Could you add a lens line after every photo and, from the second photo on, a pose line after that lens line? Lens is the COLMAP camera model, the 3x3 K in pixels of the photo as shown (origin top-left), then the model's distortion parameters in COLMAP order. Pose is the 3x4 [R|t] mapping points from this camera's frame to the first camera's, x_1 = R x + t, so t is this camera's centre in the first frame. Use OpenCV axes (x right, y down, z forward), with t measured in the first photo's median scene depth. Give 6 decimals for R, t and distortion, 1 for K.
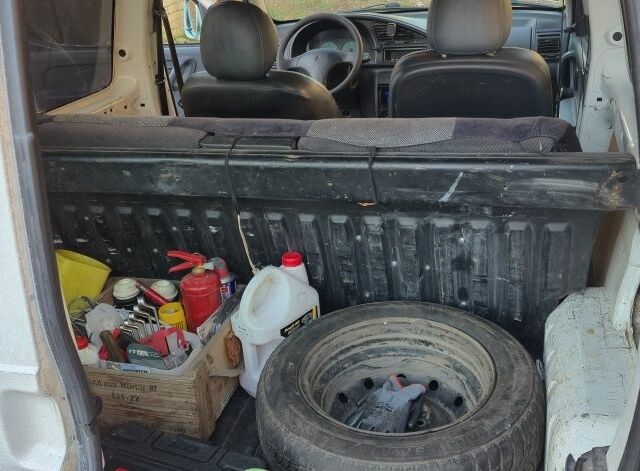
lens RADIAL K [[703.0, 0, 318.6], [0, 703.0, 221.8], [0, 0, 1]] dist [0.095584, -0.152700]
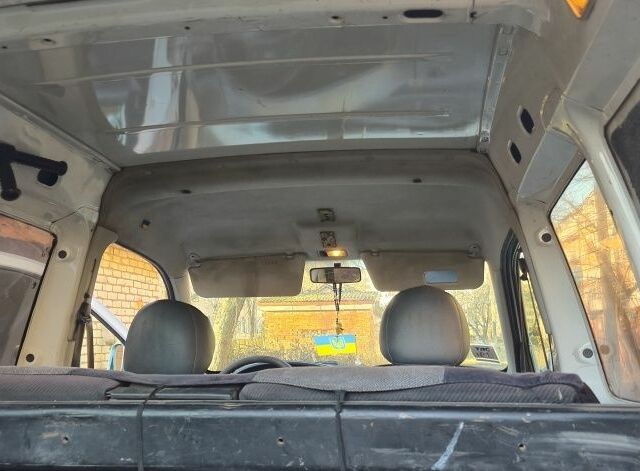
lens RADIAL K [[703.0, 0, 318.6], [0, 703.0, 221.8], [0, 0, 1]] dist [0.095584, -0.152700]
pose [[0.992980, 0.084132, 0.083142, -0.025042], [-0.026636, 0.843904, -0.535833, 0.145994], [-0.115245, 0.529856, 0.840221, 0.263674]]
